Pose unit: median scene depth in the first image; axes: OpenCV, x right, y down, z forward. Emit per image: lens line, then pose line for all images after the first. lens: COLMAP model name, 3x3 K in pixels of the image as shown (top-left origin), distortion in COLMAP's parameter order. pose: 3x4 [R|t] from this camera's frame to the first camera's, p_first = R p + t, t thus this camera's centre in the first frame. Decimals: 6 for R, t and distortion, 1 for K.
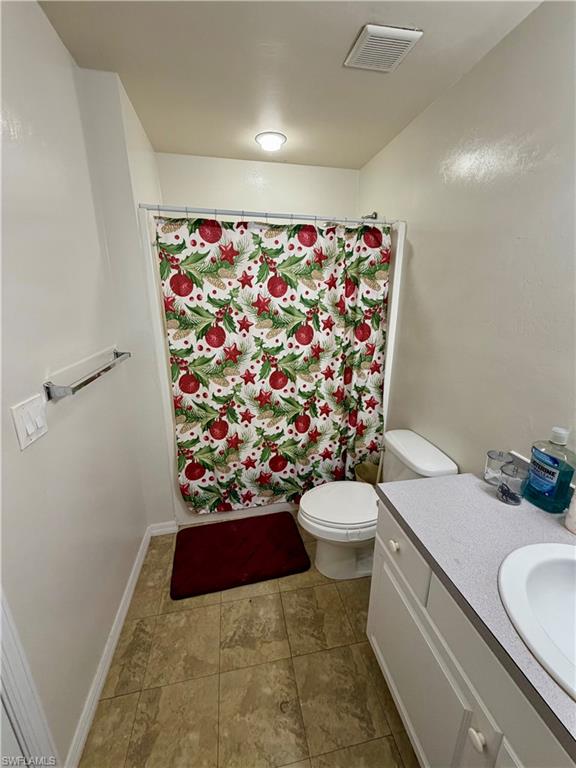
lens RADIAL K [[309.8, 0, 290.5], [0, 309.8, 381.6], [0, 0, 1]] dist [0.000372, 0.000055]
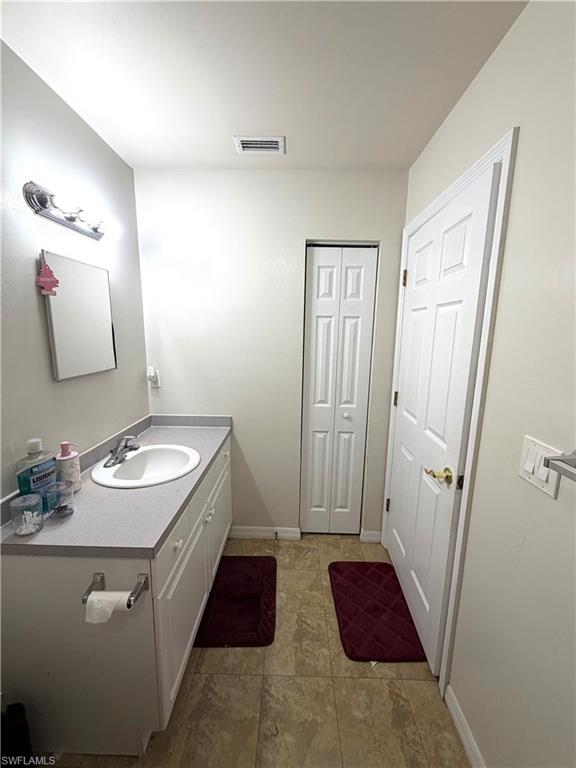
lens RADIAL K [[309.8, 0, 291.0], [0, 309.8, 383.7], [0, 0, 1]] dist [0.000372, 0.000055]
pose [[-0.978658, -0.051173, 0.199021, -0.223115], [0.042843, 0.896406, 0.441158, -0.401323], [-0.200979, 0.440270, -0.875083, 1.416030]]
